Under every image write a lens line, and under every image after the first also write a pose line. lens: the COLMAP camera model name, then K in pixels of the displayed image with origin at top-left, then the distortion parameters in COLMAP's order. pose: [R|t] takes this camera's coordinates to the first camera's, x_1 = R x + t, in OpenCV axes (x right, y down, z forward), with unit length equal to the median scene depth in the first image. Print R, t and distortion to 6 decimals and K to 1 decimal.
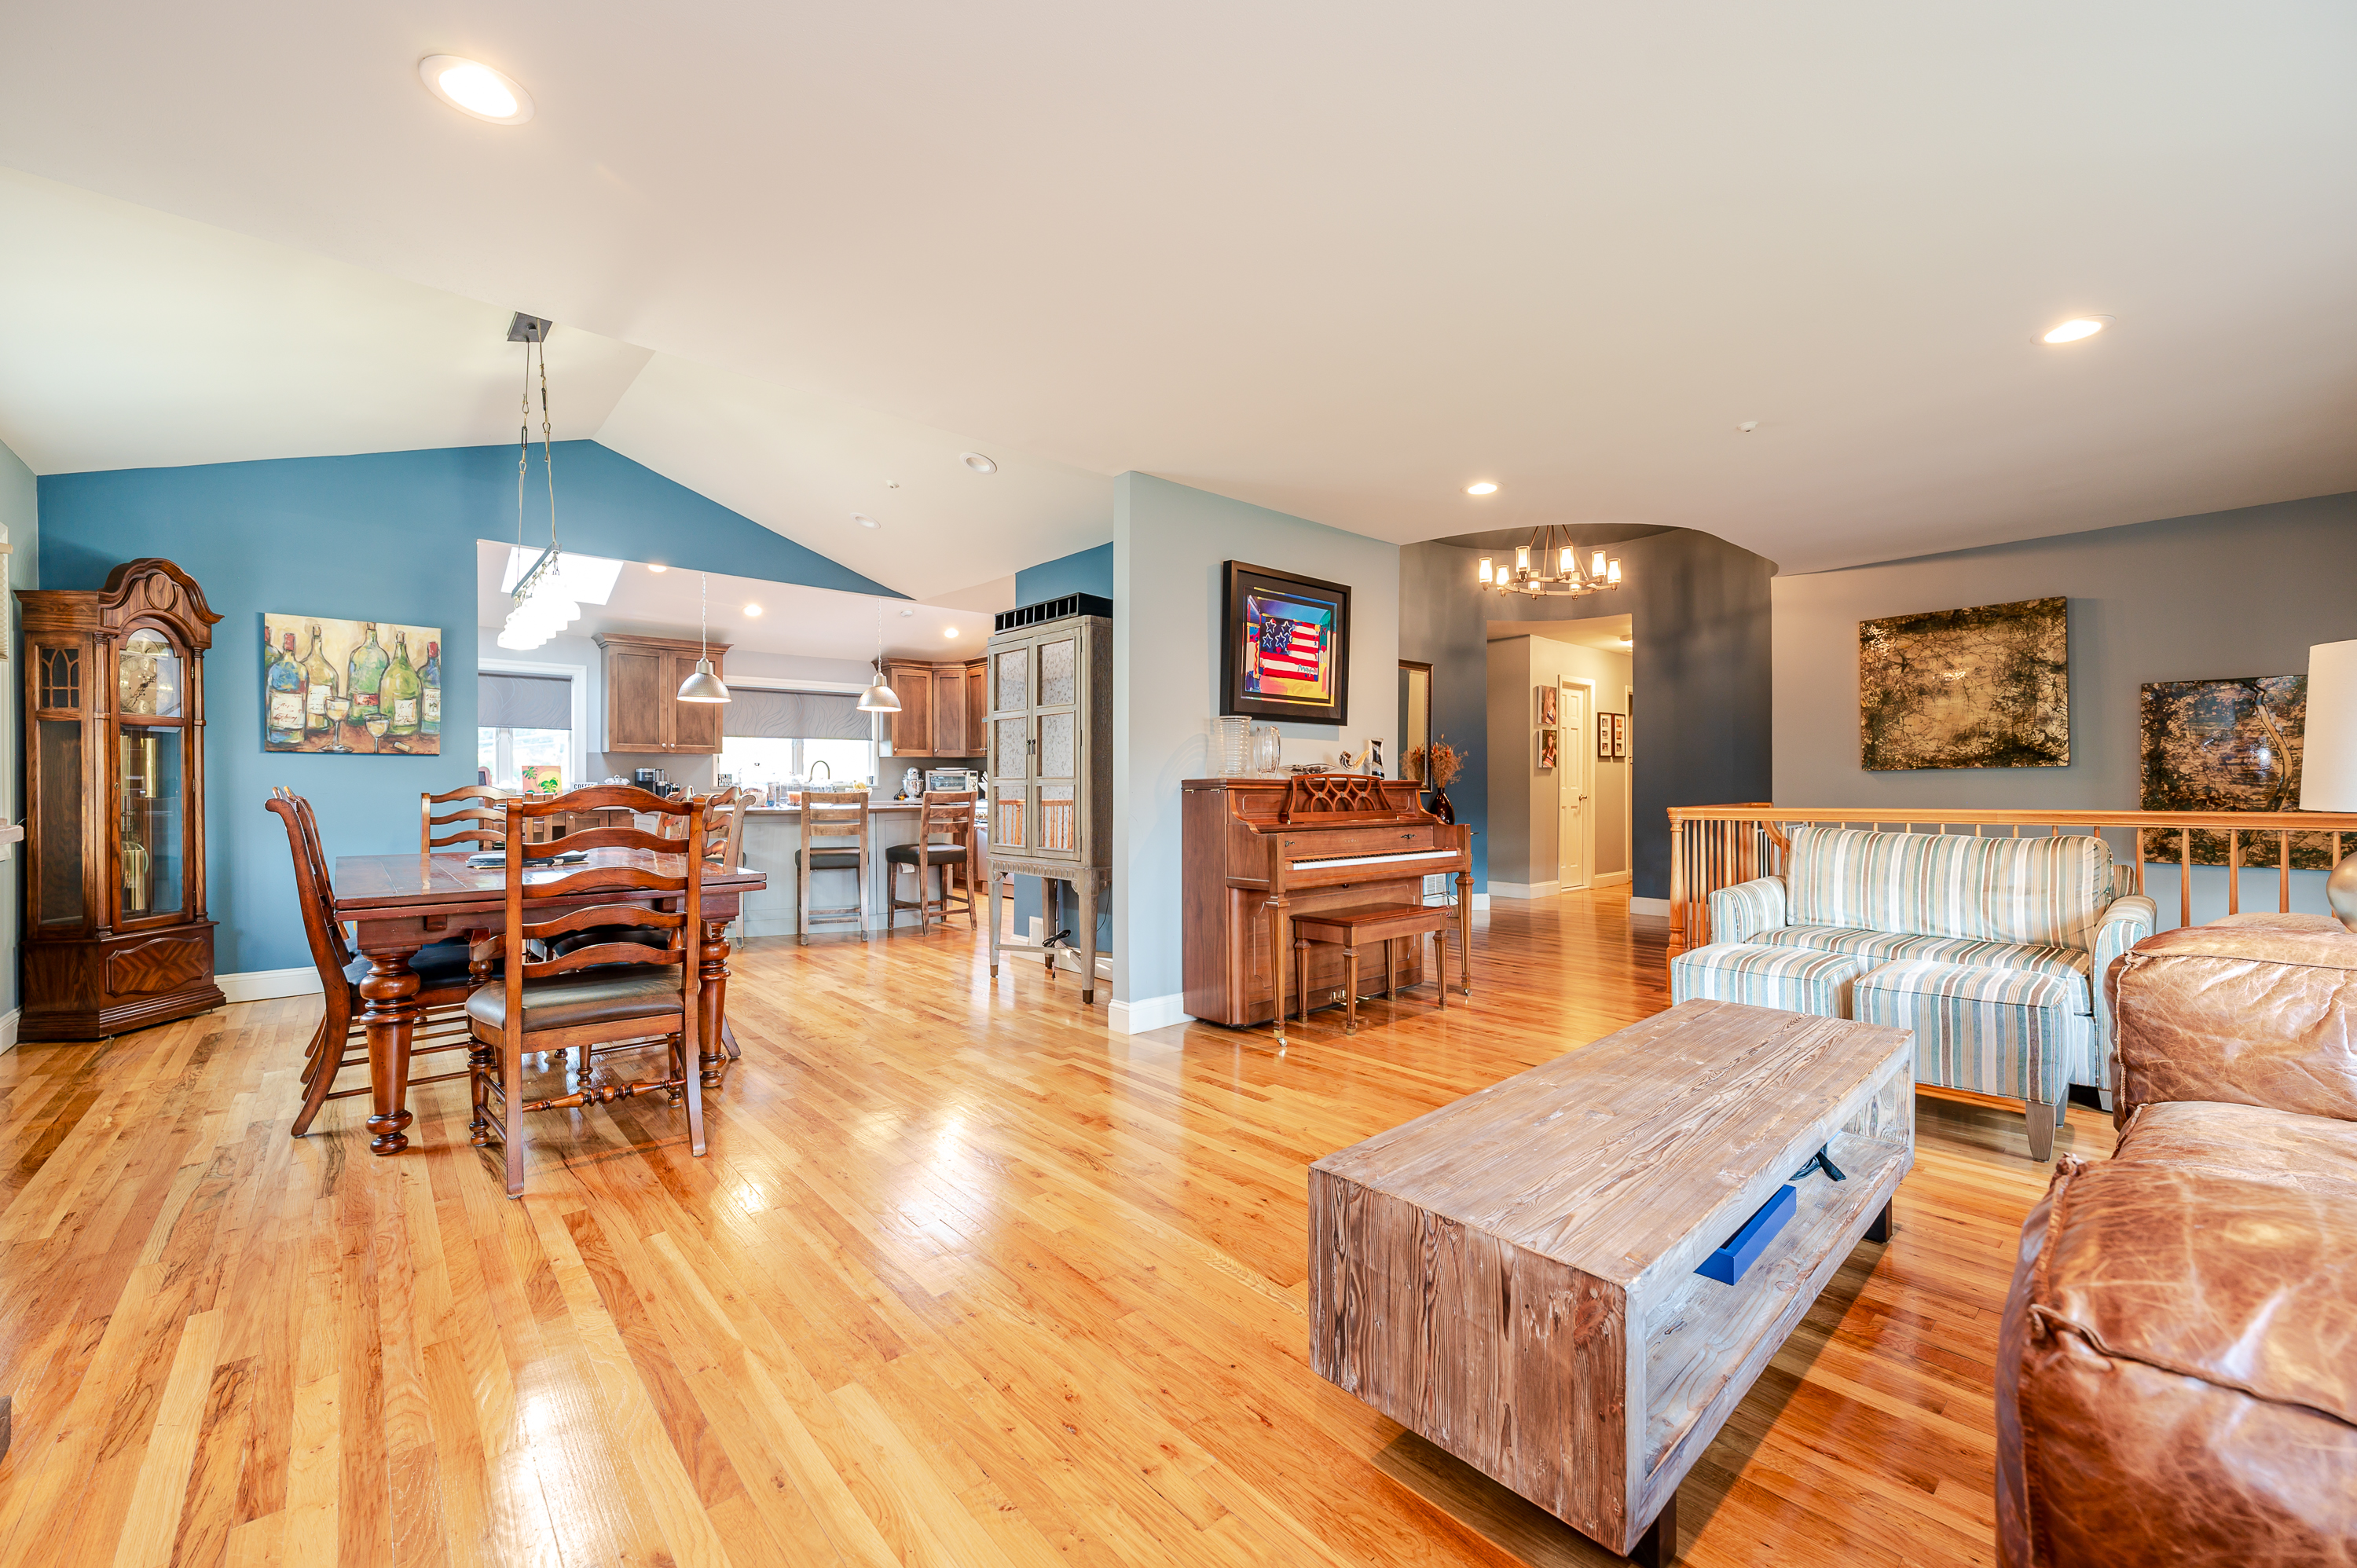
lens RADIAL K [[925.4, 0, 1186.3], [0, 925.4, 785.6], [0, 0, 1]] dist [-0.003507, 0.000003]
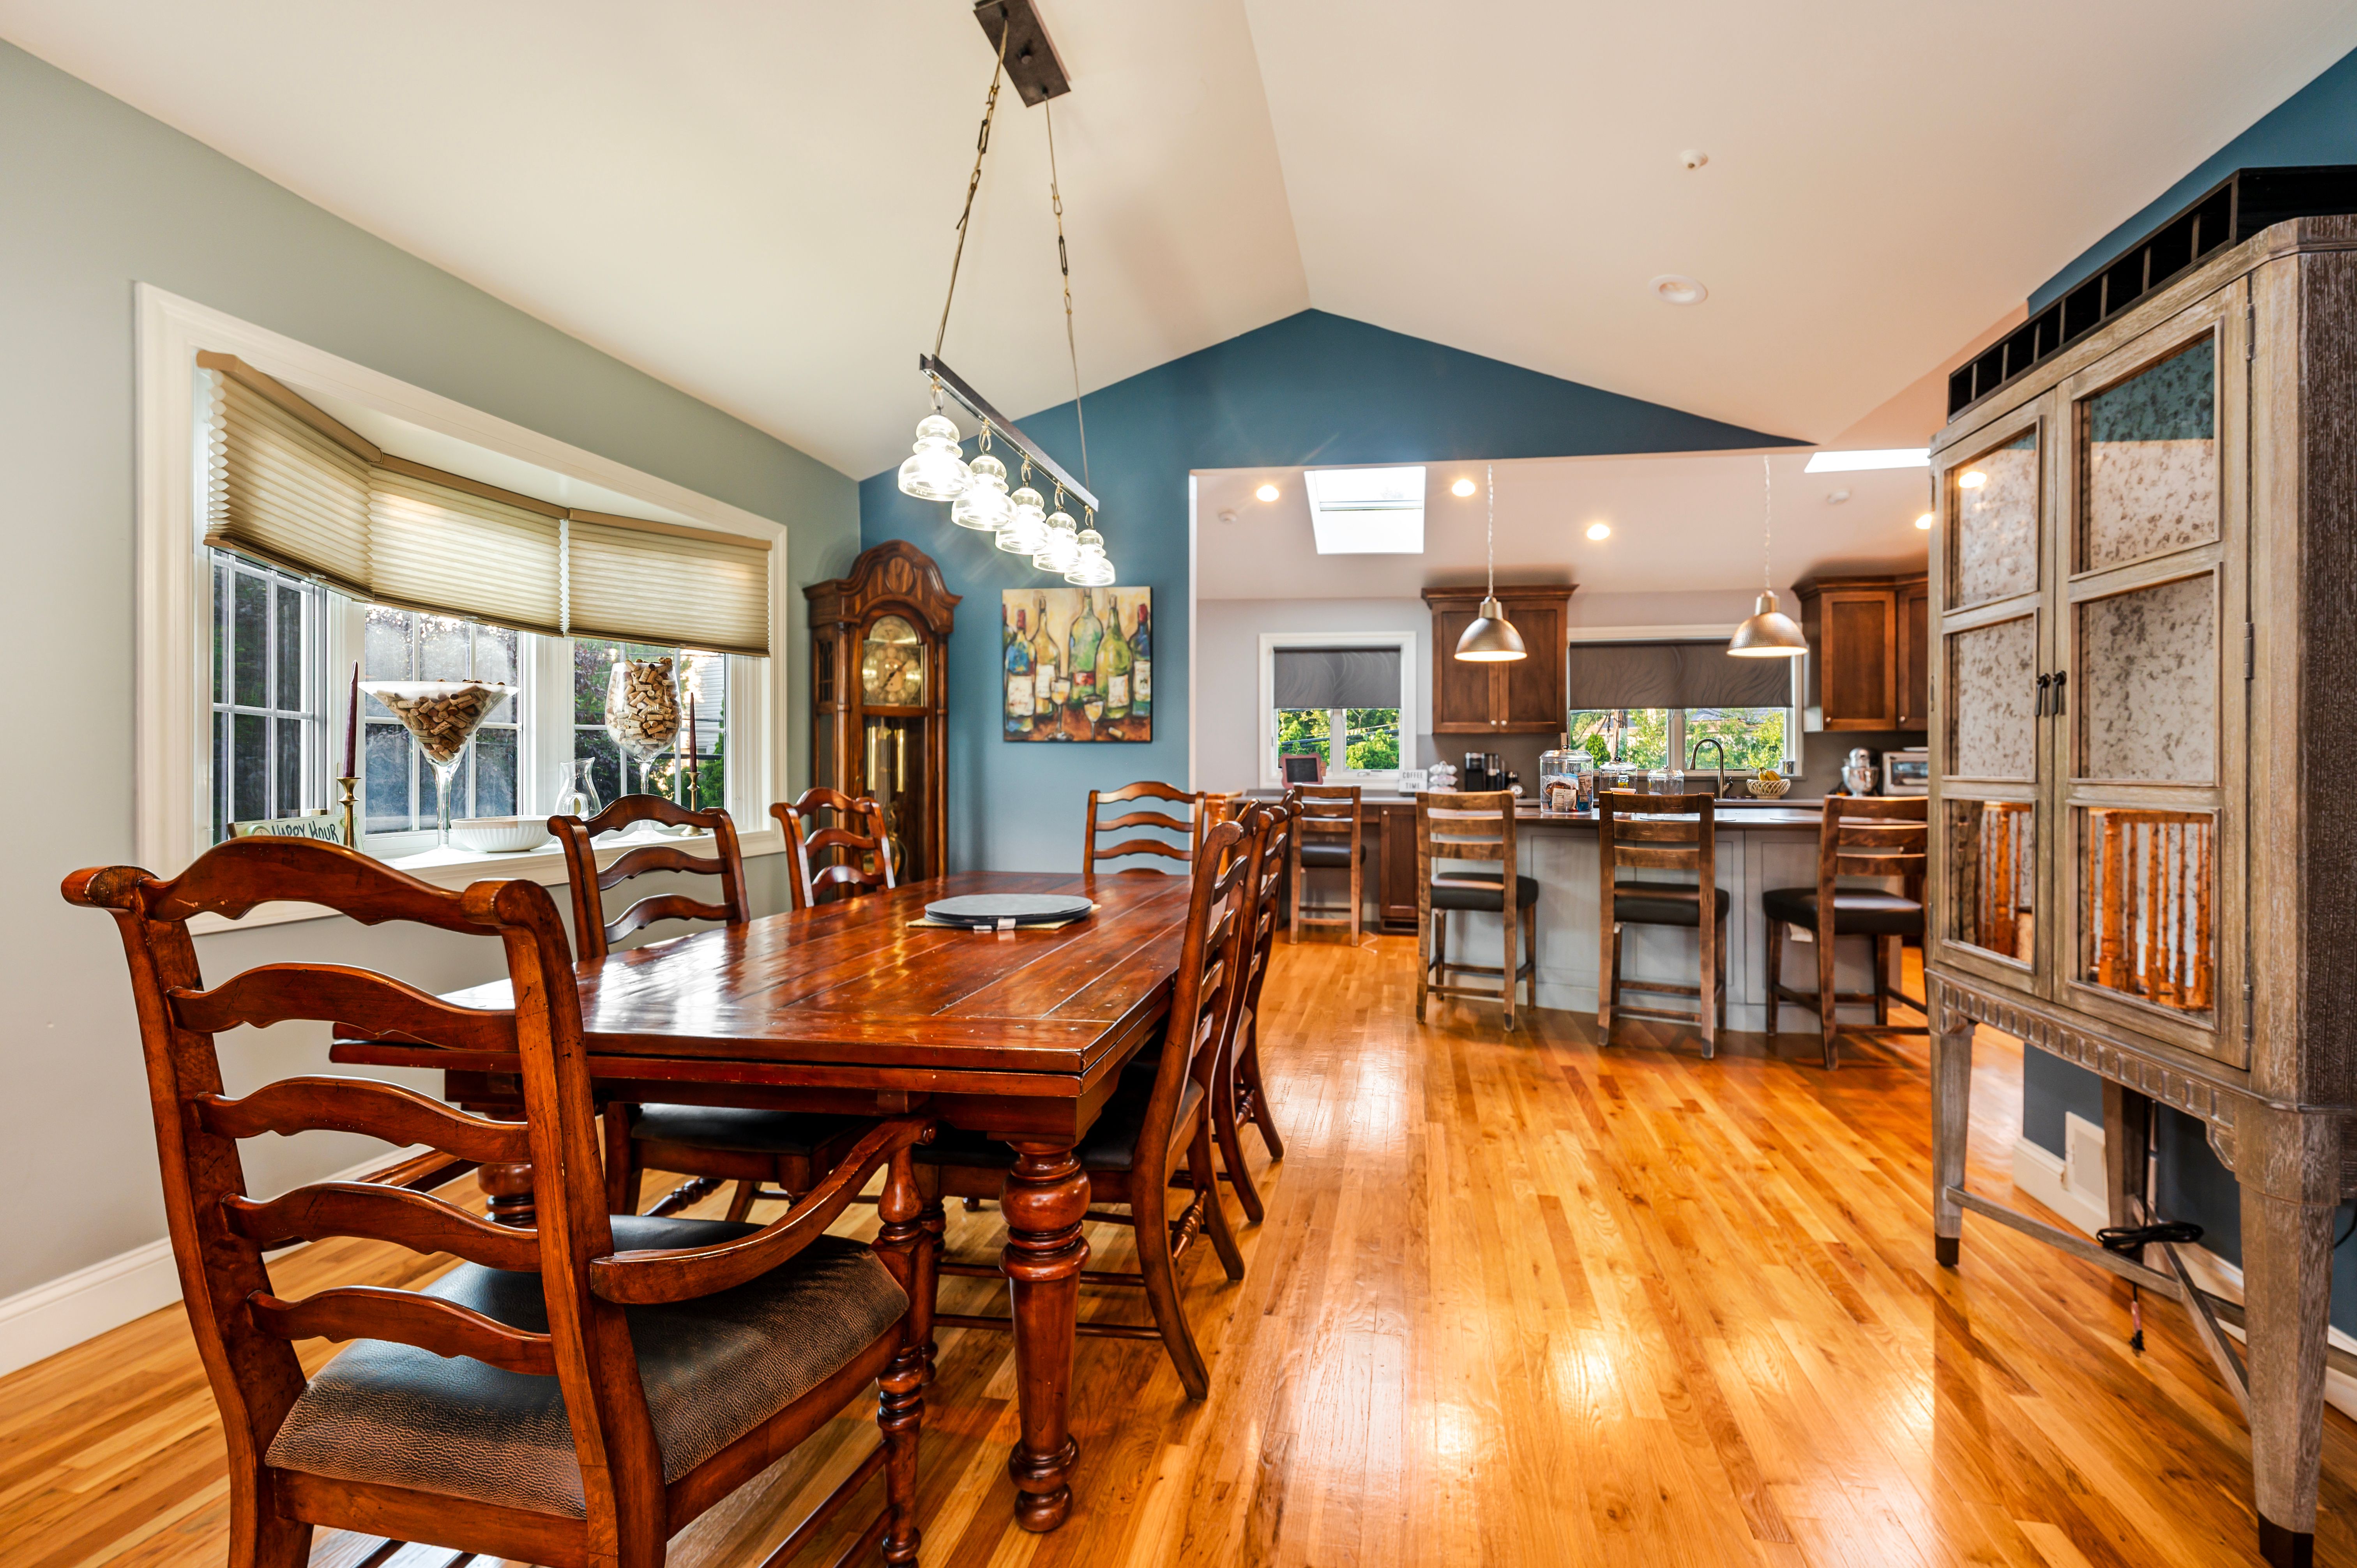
lens RADIAL K [[987.6, 0, 1275.1], [0, 987.6, 761.3], [0, 0, 1]] dist [-0.000570, 0.000352]
pose [[0.637930, 0.000090, -0.770095, -0.066614], [-0.003772, 0.999988, -0.003008, -0.013972], [0.770086, 0.004823, 0.637922, 0.534995]]
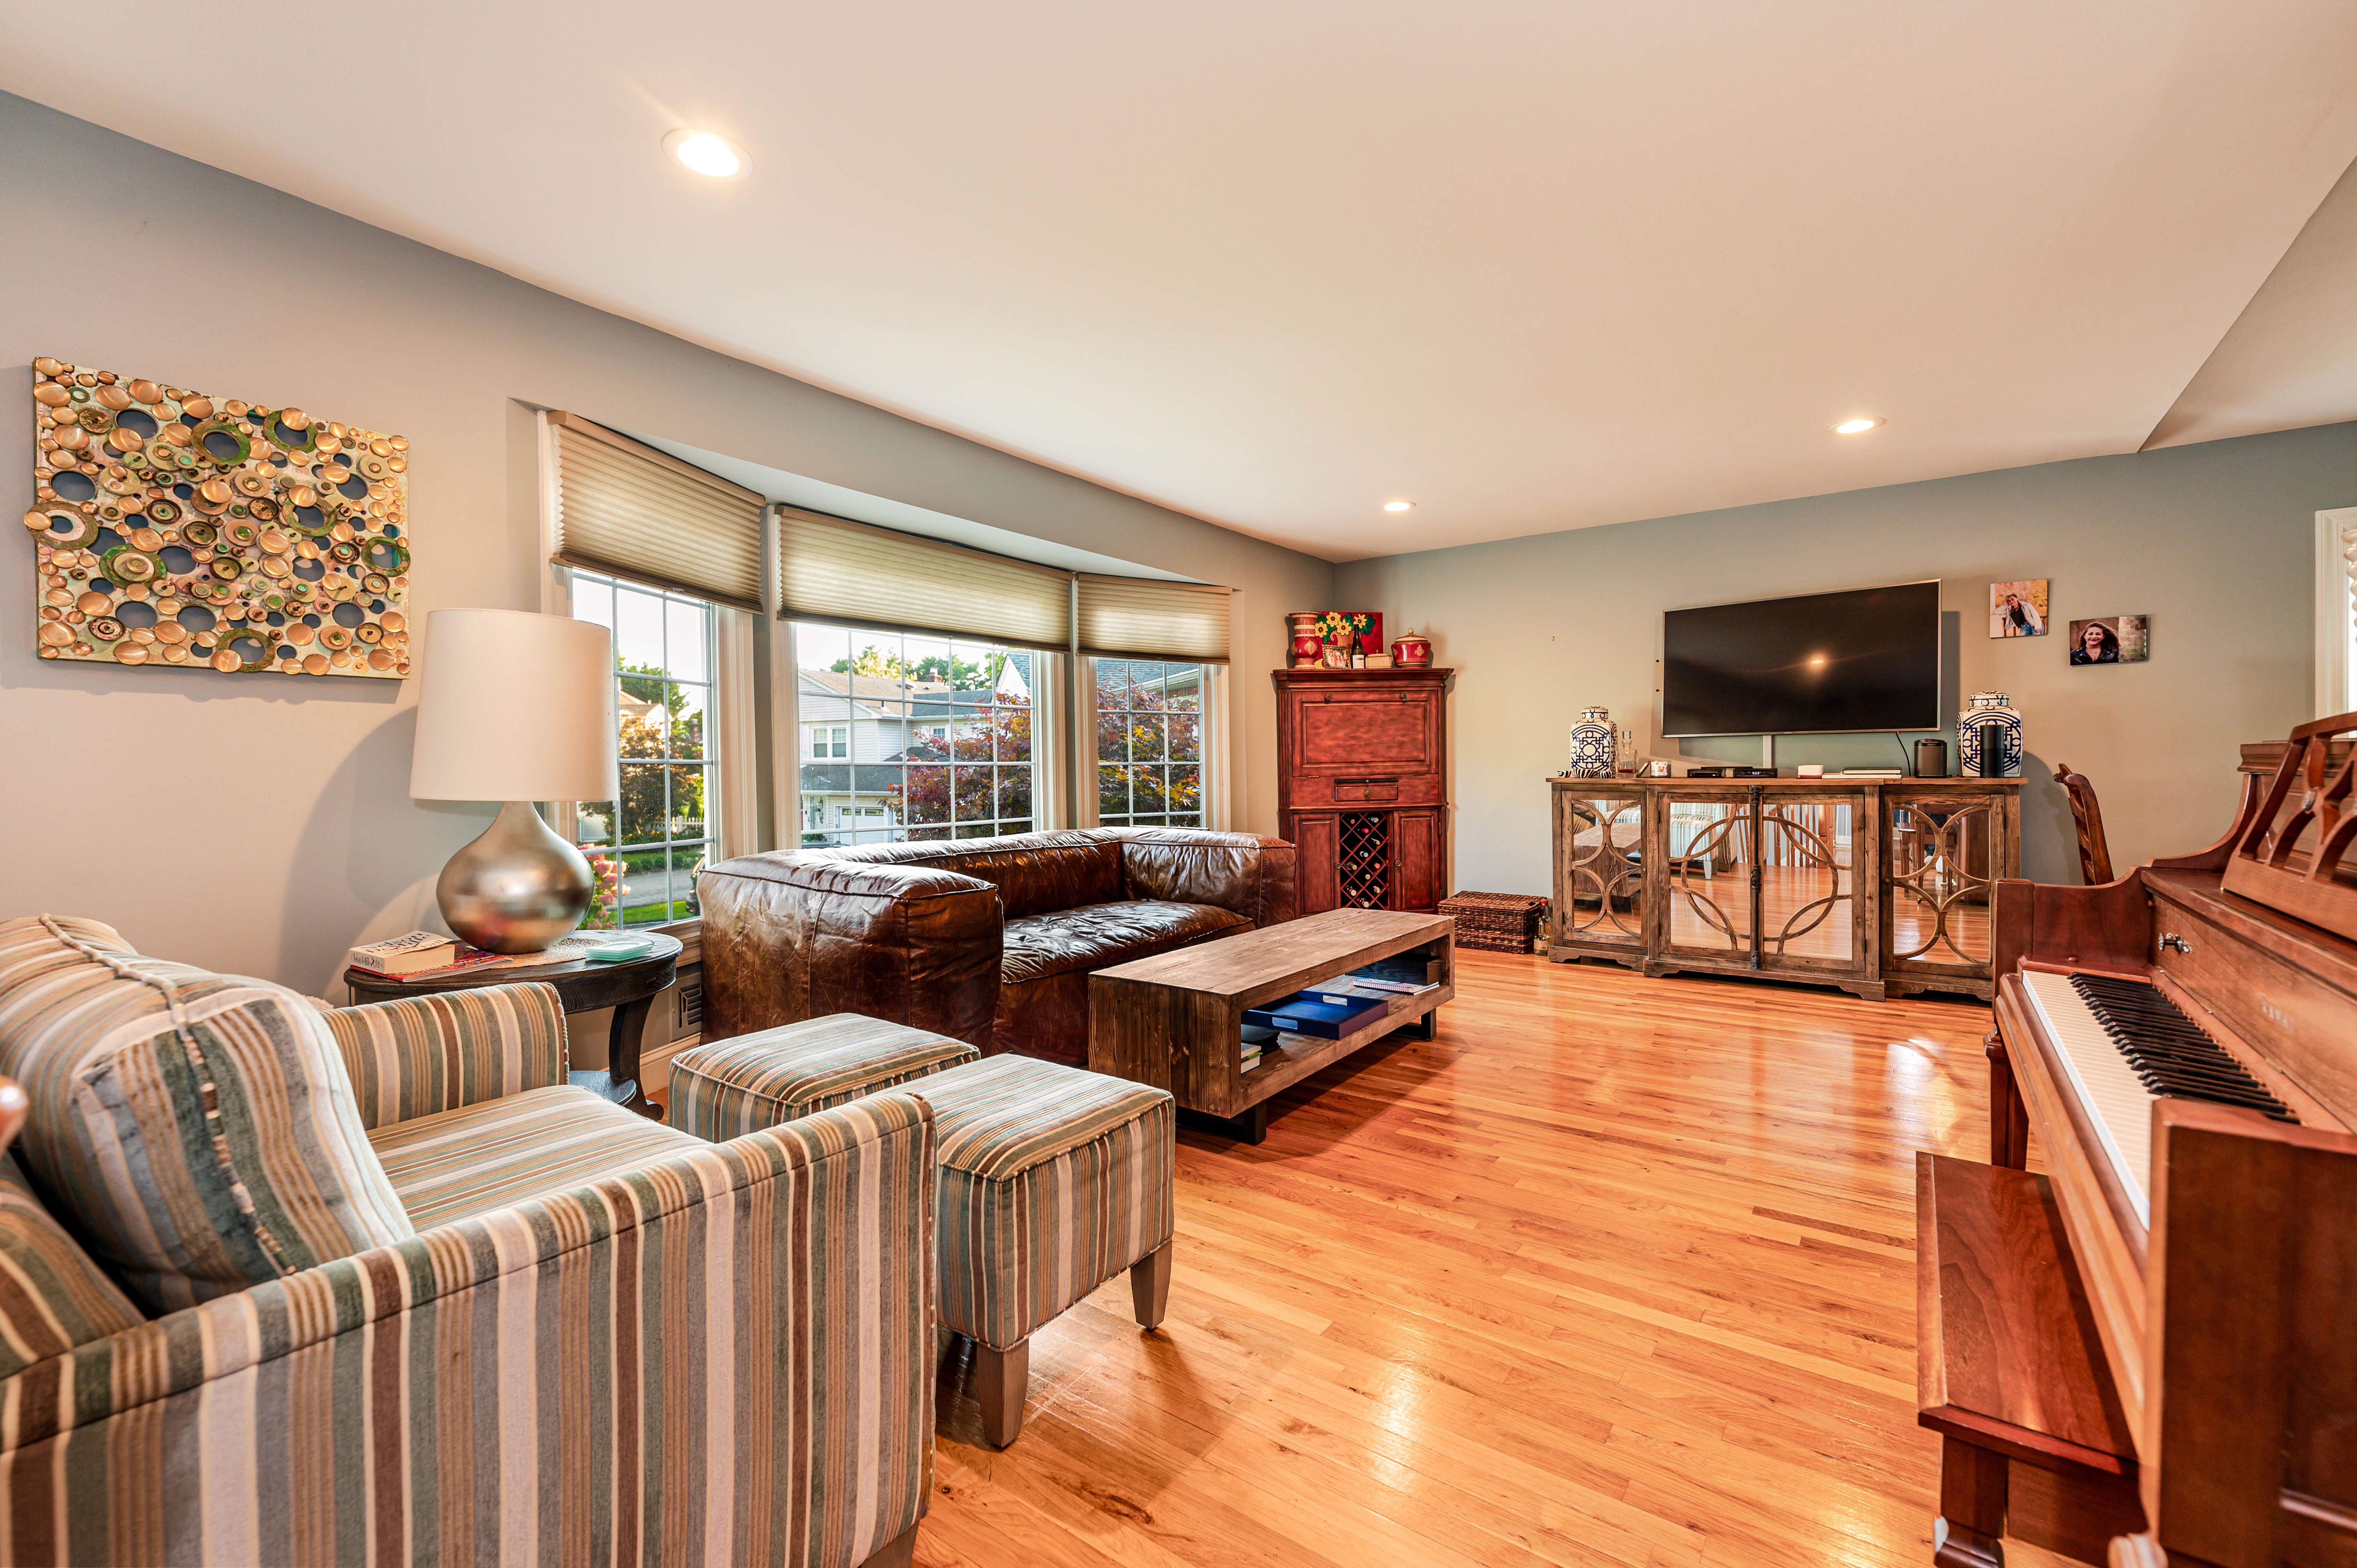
lens RADIAL K [[973.8, 0, 1178.5], [0, 973.8, 784.0], [0, 0, 1]] dist [-0.000756, -0.000054]
pose [[-0.983538, 0.010246, -0.180411, 0.428008], [0.008119, 0.999889, 0.012525, 0.000955], [0.180519, 0.010854, -0.983512, 1.086461]]
